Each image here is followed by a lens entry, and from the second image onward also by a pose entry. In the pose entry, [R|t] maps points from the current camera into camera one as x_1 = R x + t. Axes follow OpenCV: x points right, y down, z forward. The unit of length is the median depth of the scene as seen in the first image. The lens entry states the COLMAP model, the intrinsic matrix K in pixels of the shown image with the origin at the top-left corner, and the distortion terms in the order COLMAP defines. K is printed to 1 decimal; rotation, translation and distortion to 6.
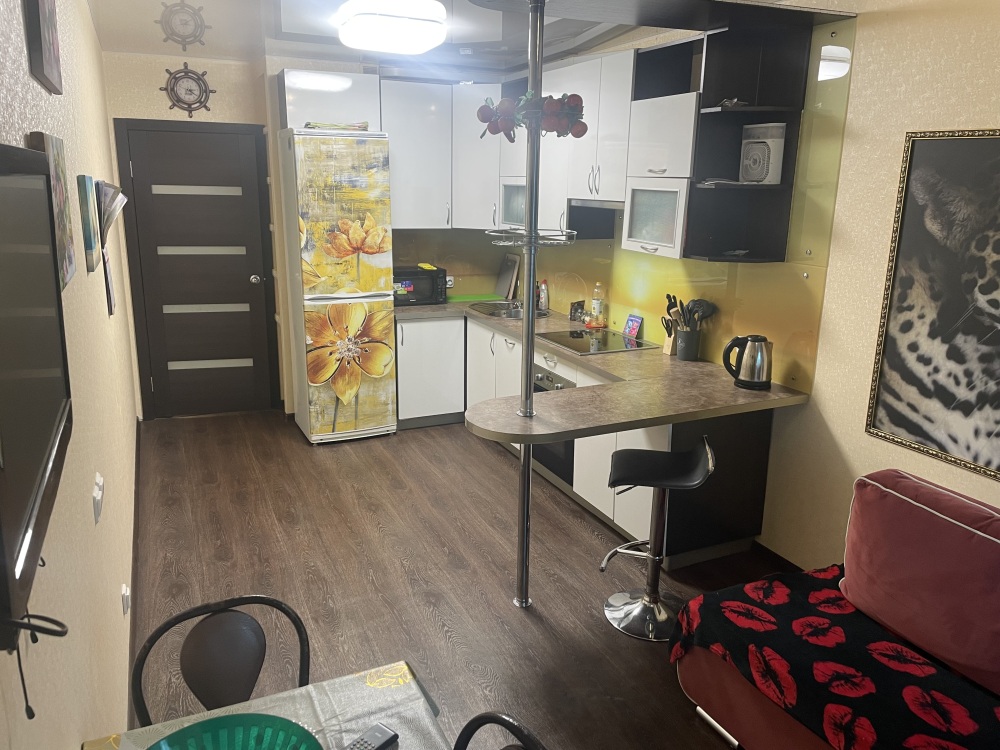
lens RADIAL K [[762.7, 0, 499.8], [0, 762.7, 374.6], [0, 0, 1]] dist [0.047111, -0.037295]
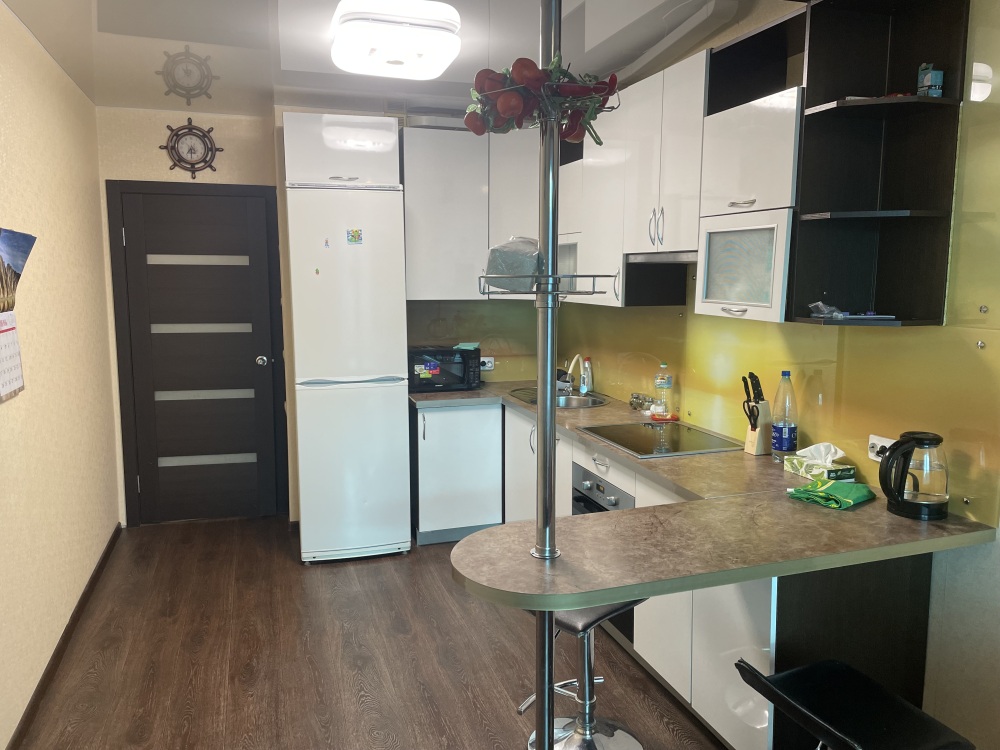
lens RADIAL K [[762.7, 0, 499.9], [0, 762.7, 372.1], [0, 0, 1]] dist [0.047111, -0.037295]
pose [[0.994472, -0.000384, -0.104997, 0.044534], [-0.012283, 0.992702, -0.119968, -0.016134], [0.104277, 0.120594, 0.987210, 0.232259]]
